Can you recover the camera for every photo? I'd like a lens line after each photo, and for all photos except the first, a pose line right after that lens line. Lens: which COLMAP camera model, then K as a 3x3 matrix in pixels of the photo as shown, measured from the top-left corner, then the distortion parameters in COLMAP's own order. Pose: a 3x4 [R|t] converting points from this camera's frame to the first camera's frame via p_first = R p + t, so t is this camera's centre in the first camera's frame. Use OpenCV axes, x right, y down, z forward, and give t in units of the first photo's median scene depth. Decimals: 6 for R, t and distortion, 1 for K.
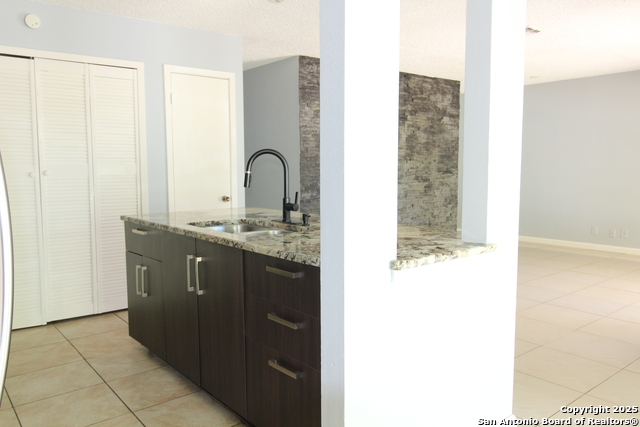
lens RADIAL K [[504.5, 0, 325.6], [0, 504.5, 212.6], [0, 0, 1]] dist [0.014819, -0.005492]
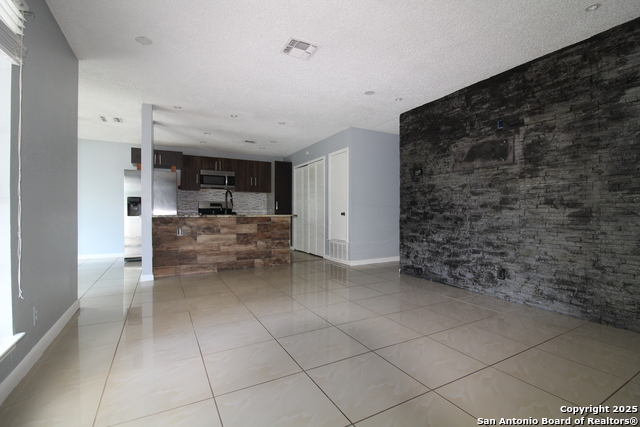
lens RADIAL K [[297.0, 0, 325.4], [0, 297.0, 213.0], [0, 0, 1]] dist [-0.004671, -0.001124]
pose [[-0.181123, 0.008813, -0.983421, 1.134204], [-0.091113, 0.995509, 0.025702, -0.065423], [0.979231, 0.094257, -0.179506, 1.401378]]
